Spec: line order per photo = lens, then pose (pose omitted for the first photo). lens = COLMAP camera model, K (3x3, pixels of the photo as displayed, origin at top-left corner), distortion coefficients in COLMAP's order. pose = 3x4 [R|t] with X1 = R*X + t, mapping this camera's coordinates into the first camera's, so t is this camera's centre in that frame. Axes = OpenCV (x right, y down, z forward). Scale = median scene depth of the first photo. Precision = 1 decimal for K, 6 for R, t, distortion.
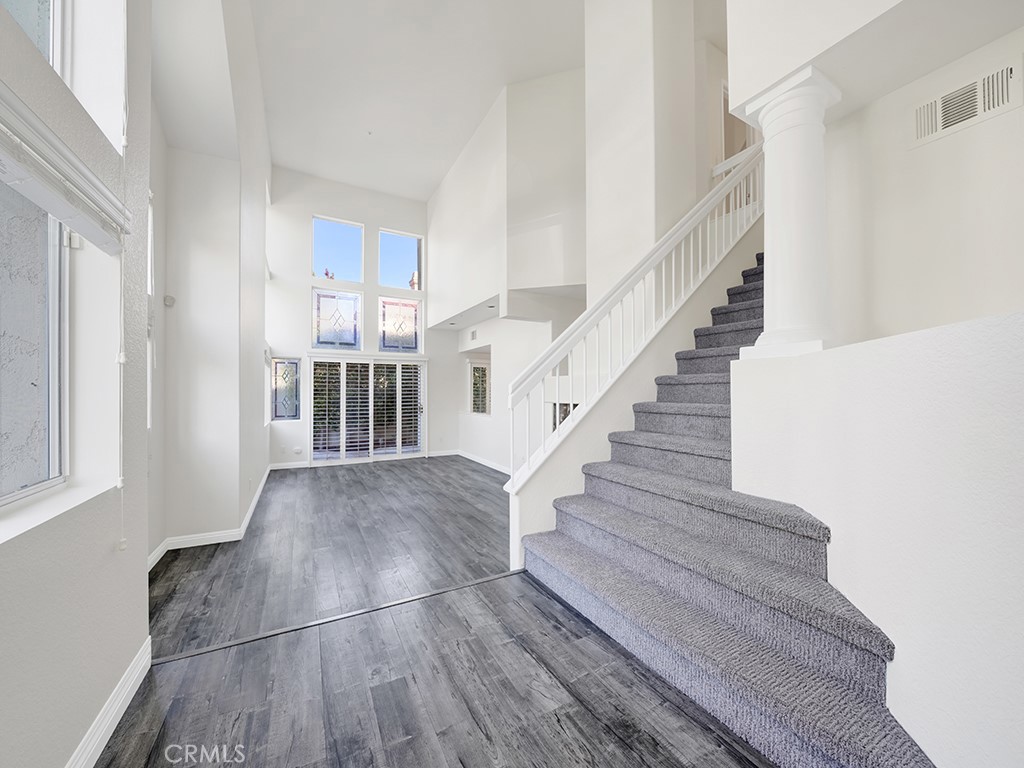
lens RADIAL K [[379.7, 0, 513.3], [0, 379.7, 389.2], [0, 0, 1]] dist [-0.000283, -0.000001]
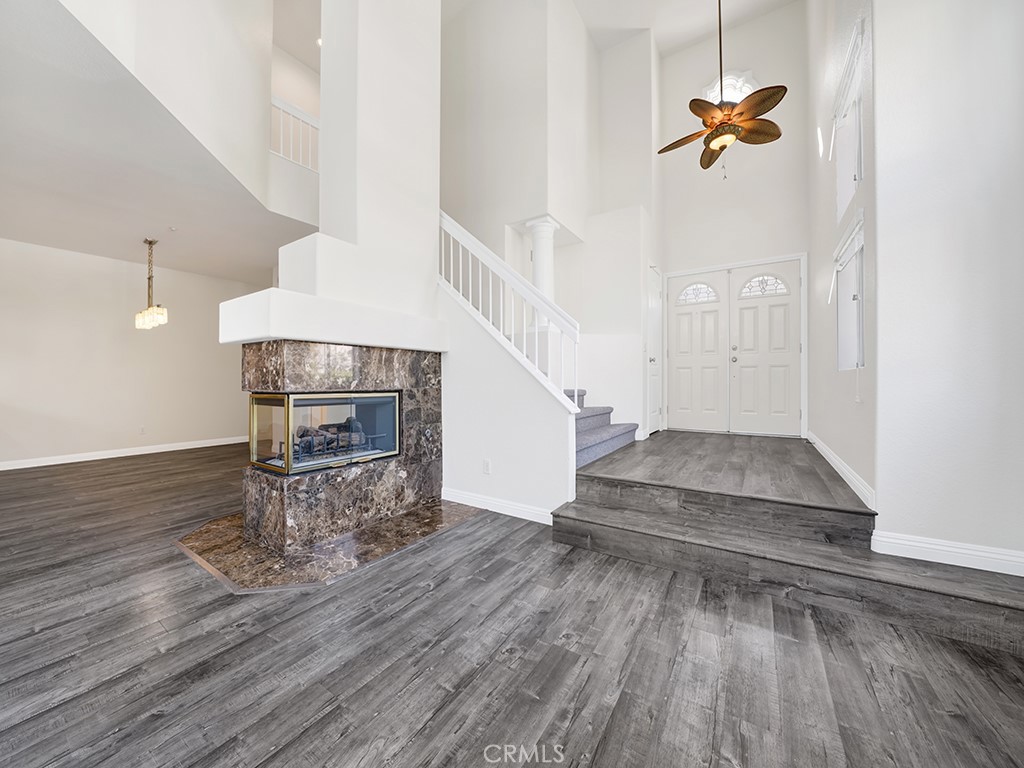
lens RADIAL K [[379.7, 0, 511.1], [0, 379.7, 383.2], [0, 0, 1]] dist [-0.000283, -0.000001]
pose [[-0.473649, 0.005425, 0.880697, -0.634846], [-0.010127, 0.999881, -0.011606, 0.122163], [-0.880655, -0.014415, -0.473538, 1.139023]]
